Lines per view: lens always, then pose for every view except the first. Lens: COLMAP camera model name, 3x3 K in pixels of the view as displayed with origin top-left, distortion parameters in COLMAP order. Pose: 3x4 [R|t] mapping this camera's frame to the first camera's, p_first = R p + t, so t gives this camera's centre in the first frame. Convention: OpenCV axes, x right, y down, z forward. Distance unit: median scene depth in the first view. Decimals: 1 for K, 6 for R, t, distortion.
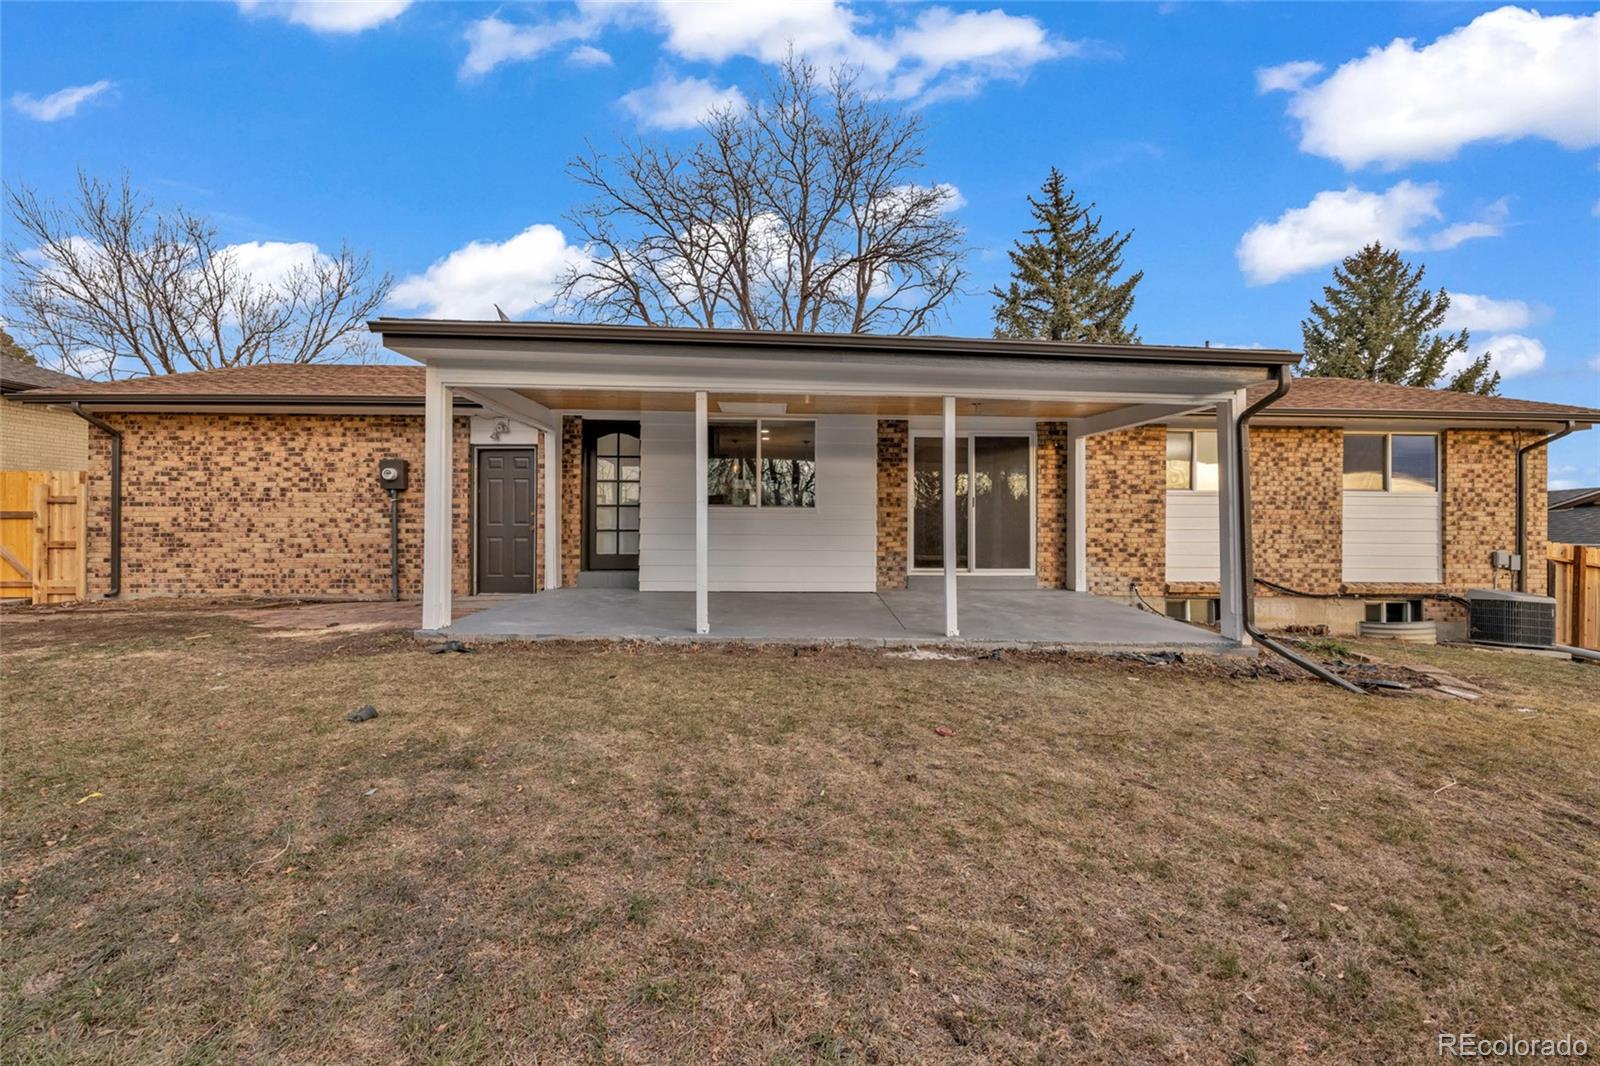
lens RADIAL K [[671.6, 0, 804.0], [0, 671.6, 529.5], [0, 0, 1]] dist [-0.001551, 0.000158]
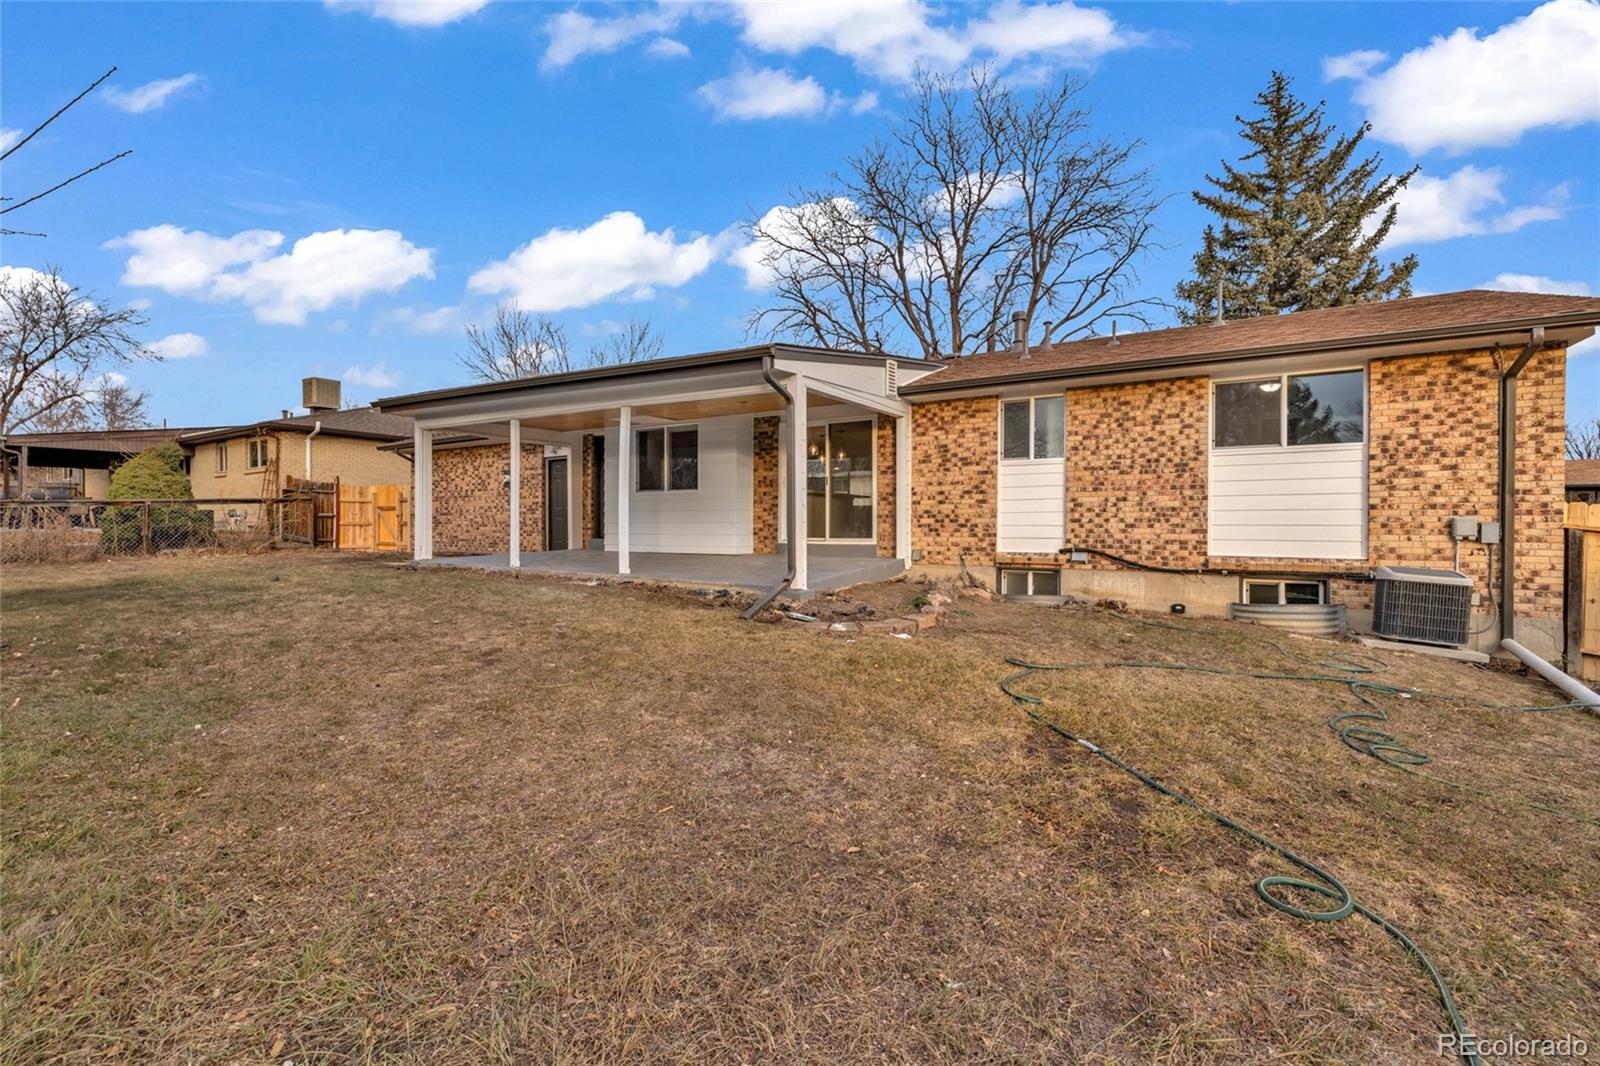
lens RADIAL K [[671.6, 0, 804.0], [0, 671.6, 529.5], [0, 0, 1]] dist [-0.001551, 0.000158]
pose [[0.843798, -0.003532, -0.536649, 0.829864], [0.005444, 0.999983, 0.001979, 0.040459], [0.536633, -0.004592, 0.843803, -0.001692]]
